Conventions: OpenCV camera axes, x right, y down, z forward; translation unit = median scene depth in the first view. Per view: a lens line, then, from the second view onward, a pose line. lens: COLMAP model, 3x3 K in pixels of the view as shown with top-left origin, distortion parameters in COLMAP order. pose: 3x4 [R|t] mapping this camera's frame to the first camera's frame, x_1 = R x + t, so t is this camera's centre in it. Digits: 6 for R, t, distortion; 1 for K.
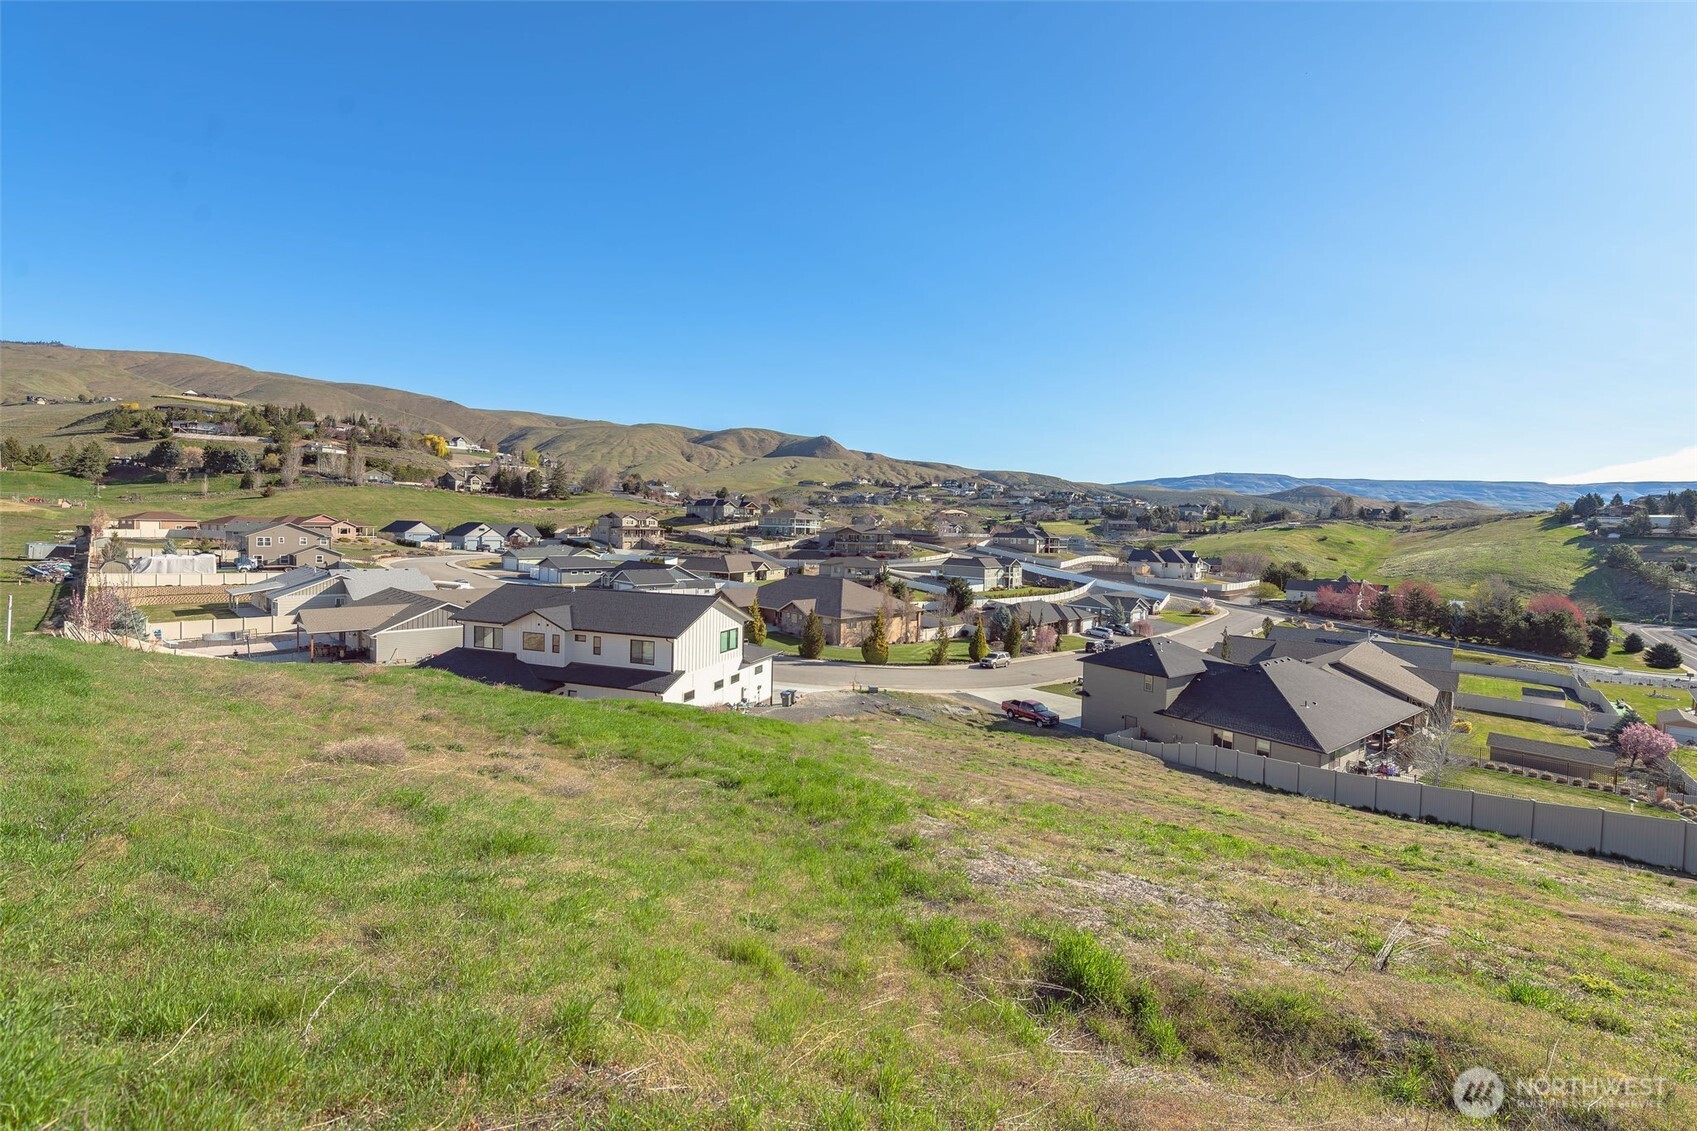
lens RADIAL K [[688.2, 0, 840.3], [0, 688.2, 570.9], [0, 0, 1]] dist [-0.006575, 0.000979]
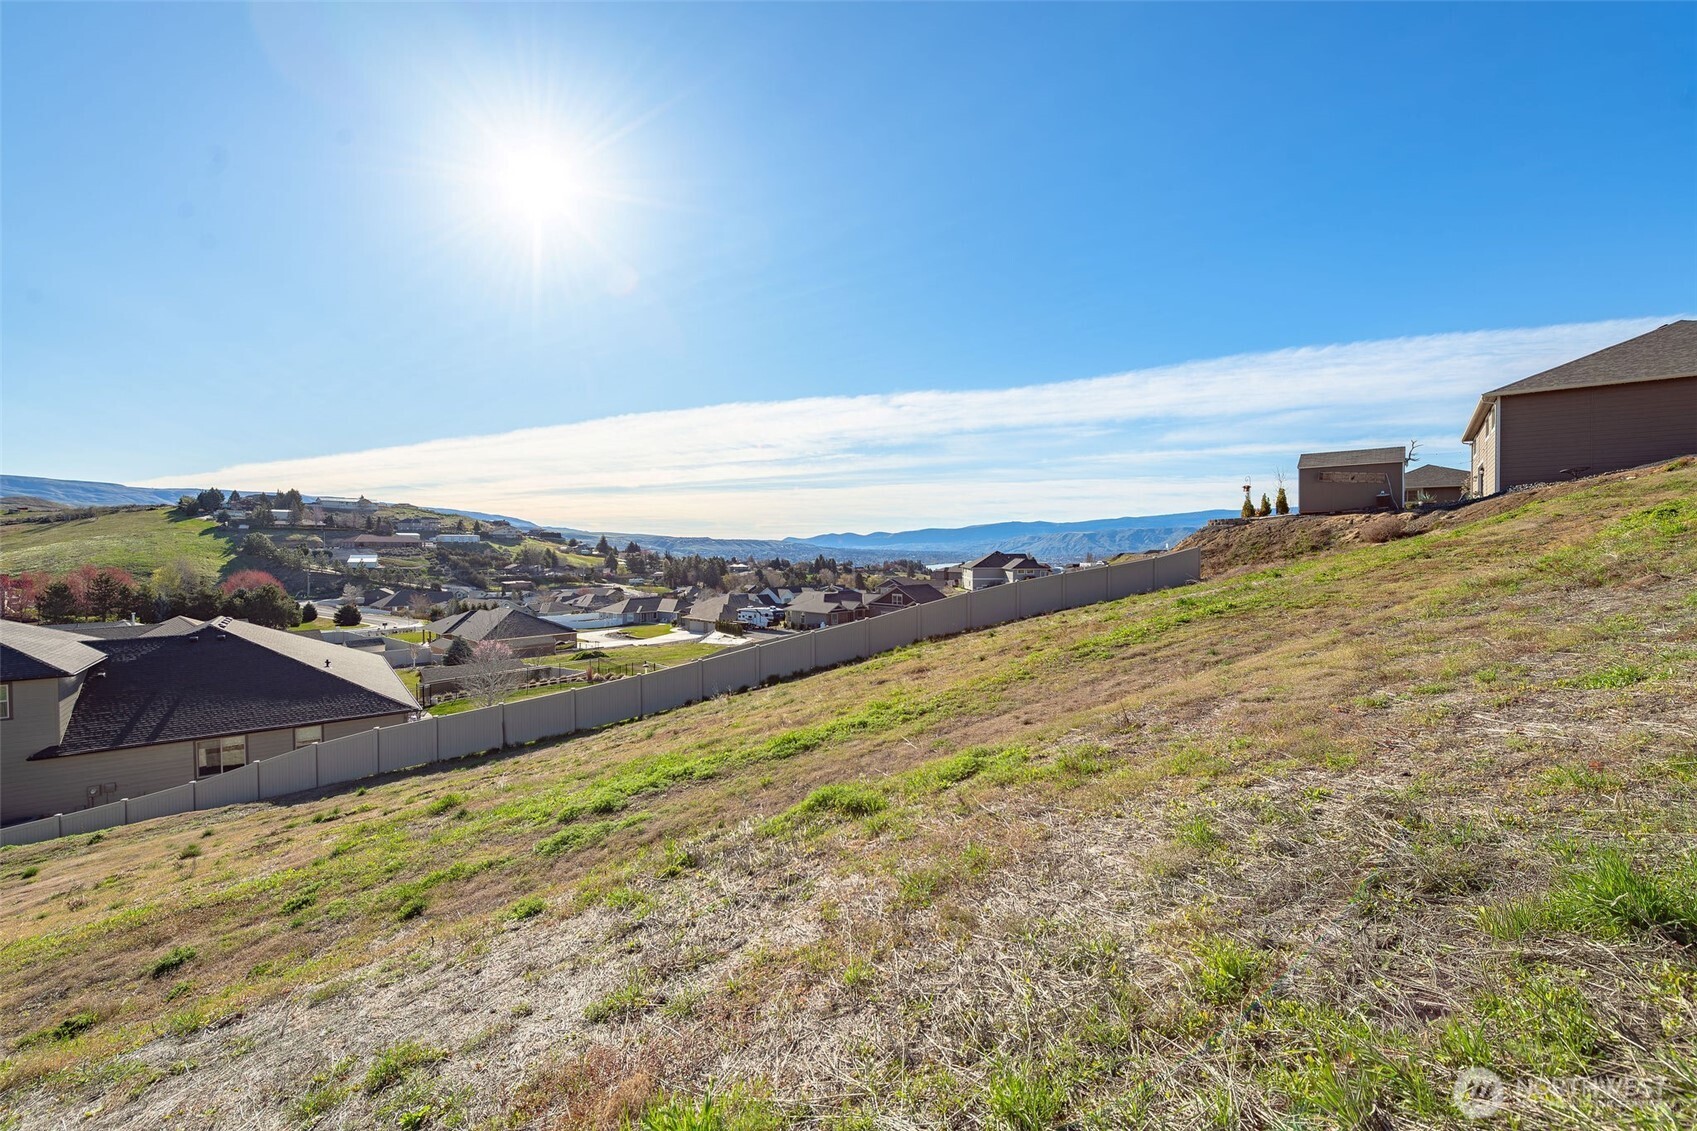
lens RADIAL K [[688.2, 0, 858.6], [0, 688.2, 561.7], [0, 0, 1]] dist [-0.006575, 0.000979]
pose [[-0.048262, -0.035301, 0.998211, -0.017930], [0.053919, 0.997826, 0.037895, 0.067169], [-0.997378, 0.055651, -0.046253, 0.344326]]
